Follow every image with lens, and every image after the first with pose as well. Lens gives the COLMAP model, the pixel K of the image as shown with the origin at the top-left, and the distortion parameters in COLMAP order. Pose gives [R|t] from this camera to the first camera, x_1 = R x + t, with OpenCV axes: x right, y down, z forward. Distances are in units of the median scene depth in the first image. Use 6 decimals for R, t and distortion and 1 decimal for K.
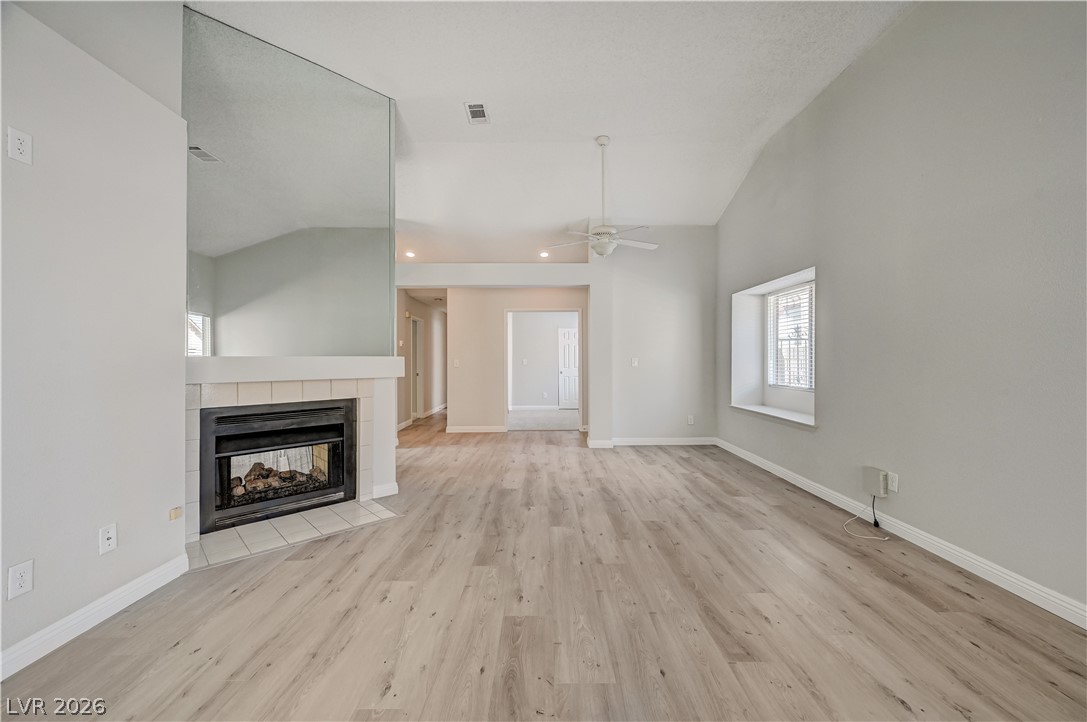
lens RADIAL K [[435.2, 0, 547.3], [0, 435.2, 356.3], [0, 0, 1]] dist [-0.000737, -0.000136]
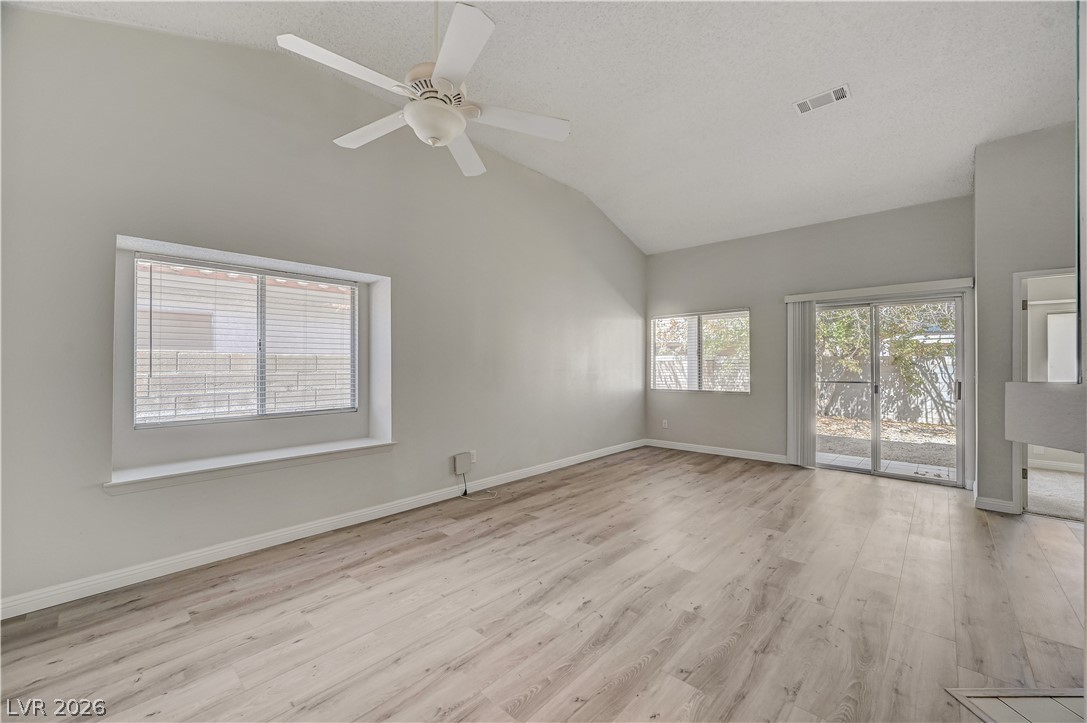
lens RADIAL K [[430.5, 0, 547.4], [0, 430.5, 360.7], [0, 0, 1]] dist [-0.002675, -0.000144]
pose [[-0.731652, 0.006683, 0.681646, -0.324260], [-0.005070, 0.999871, -0.015244, -0.009306], [-0.681660, -0.014609, -0.731523, 1.653917]]
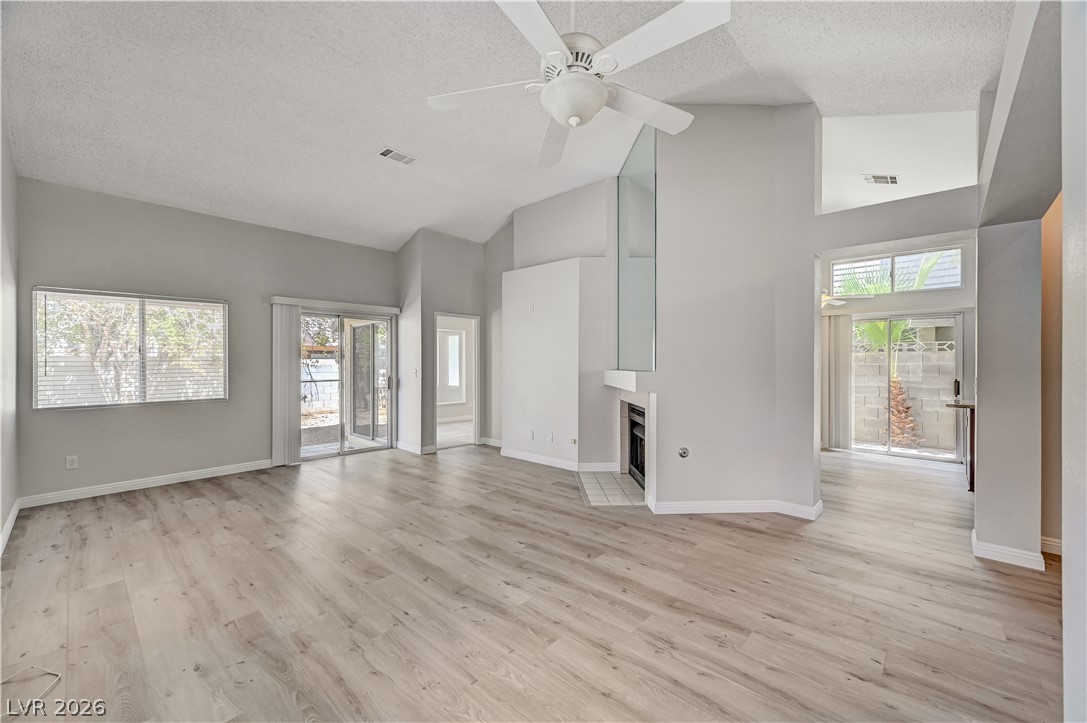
lens RADIAL K [[427.3, 0, 541.0], [0, 427.3, 366.3], [0, 0, 1]] dist [-0.001481, -0.000252]
pose [[-0.685132, 0.007107, -0.728384, 0.581822], [0.008426, 0.999963, 0.001831, -0.017142], [0.728370, -0.004883, -0.685166, 1.664192]]
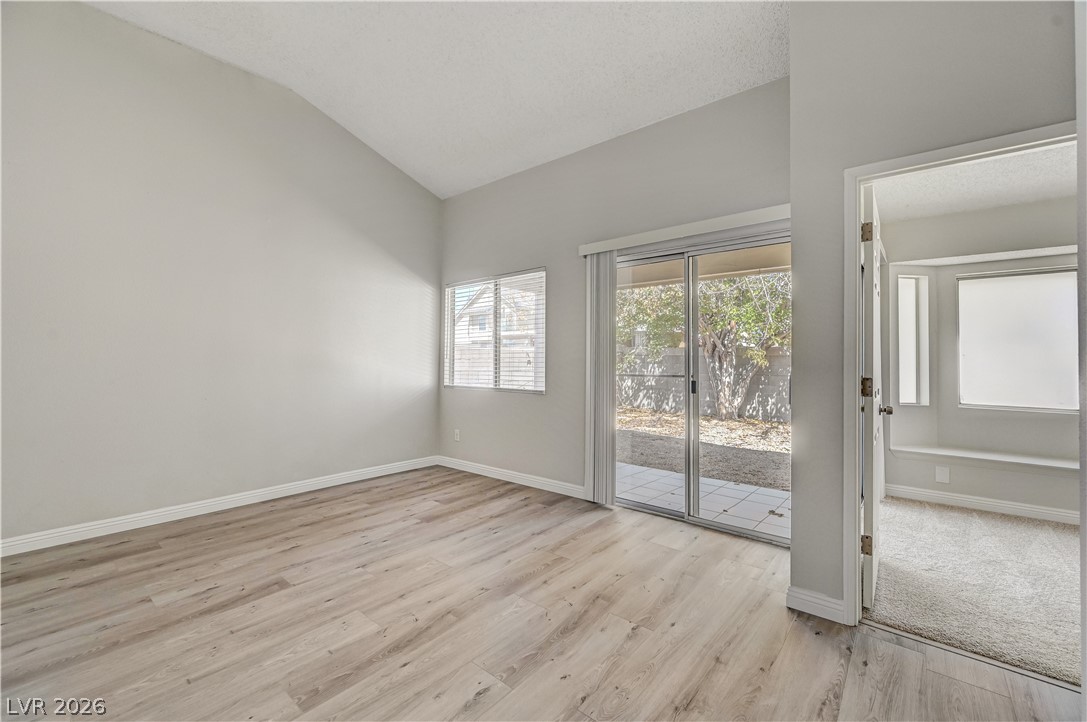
lens RADIAL K [[445.7, 0, 542.7], [0, 445.7, 357.0], [0, 0, 1]] dist [-0.010388, 0.000068]
pose [[-0.761286, 0.001216, 0.648415, -0.518797], [-0.006587, 0.999932, -0.009609, 0.007615], [-0.648383, -0.011586, -0.761226, 0.774751]]
